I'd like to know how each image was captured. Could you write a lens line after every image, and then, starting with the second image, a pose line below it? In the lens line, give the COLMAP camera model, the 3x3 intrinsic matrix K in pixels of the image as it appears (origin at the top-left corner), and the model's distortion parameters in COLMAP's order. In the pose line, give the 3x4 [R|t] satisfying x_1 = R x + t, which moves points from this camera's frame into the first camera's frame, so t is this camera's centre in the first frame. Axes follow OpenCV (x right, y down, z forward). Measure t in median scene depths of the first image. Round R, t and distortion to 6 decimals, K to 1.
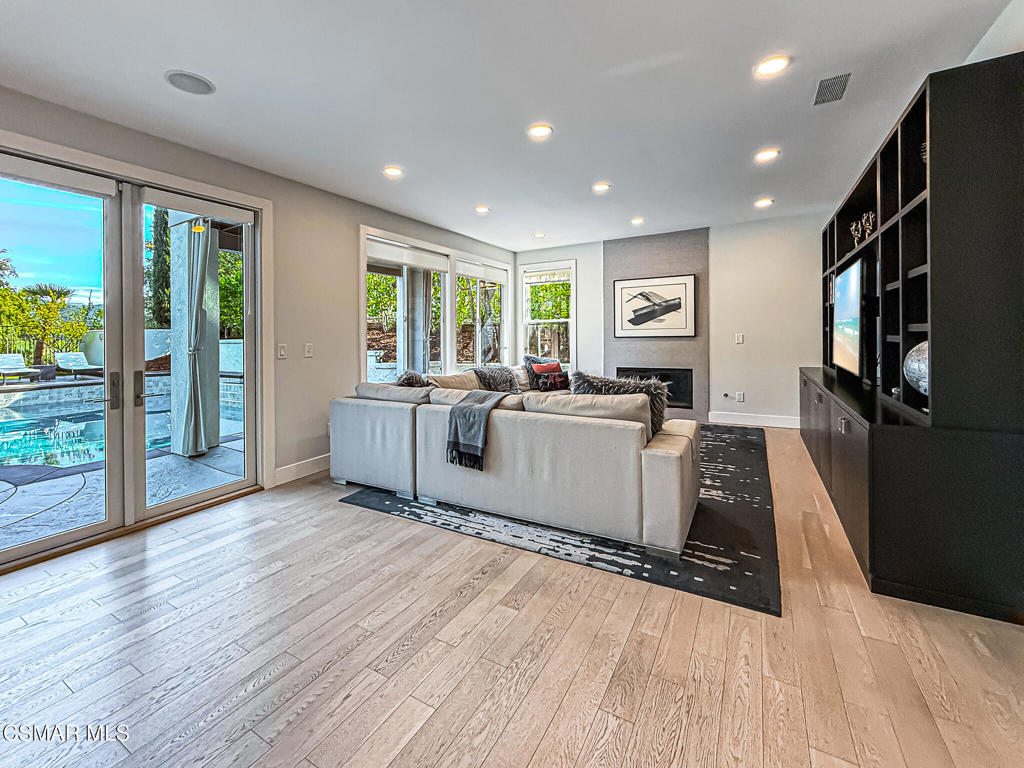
lens RADIAL K [[422.2, 0, 510.6], [0, 422.2, 409.5], [0, 0, 1]] dist [-0.001256, -0.000109]
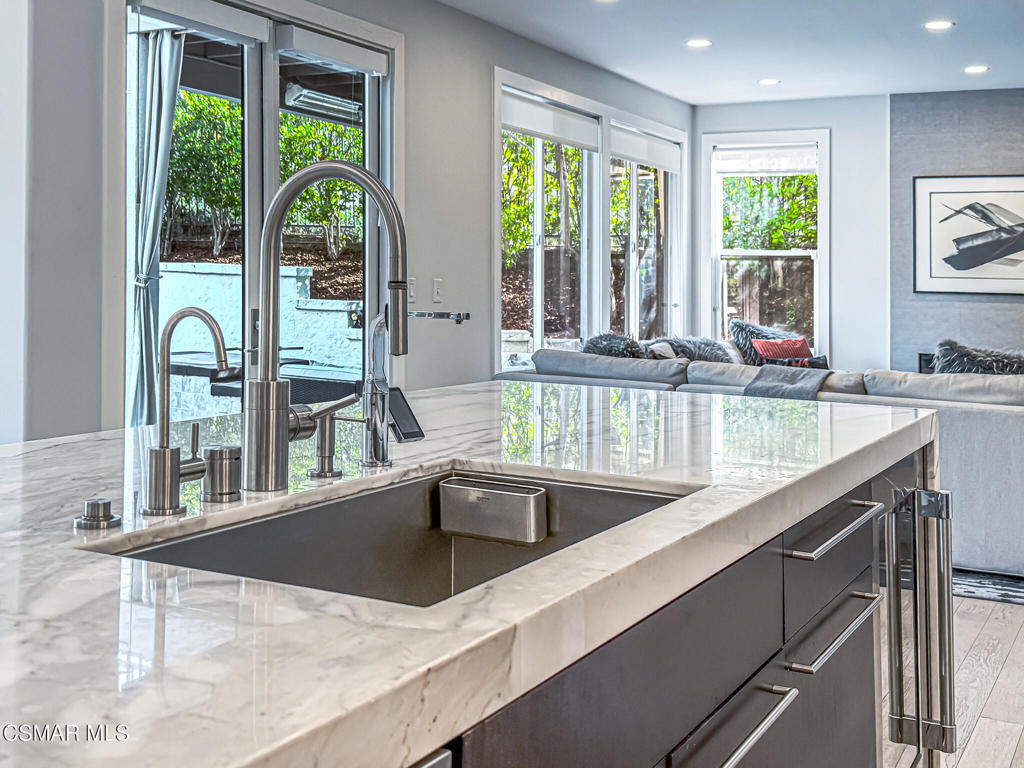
lens RADIAL K [[1215.4, 0, 512.0], [0, 1215.4, 384.0], [0, 0, 1]] dist [0.247836, -0.695474]
pose [[0.998412, 0.042930, 0.036484, -0.269852], [-0.039512, 0.995180, -0.089753, 0.081829], [-0.040161, 0.088169, 0.995296, -0.397971]]
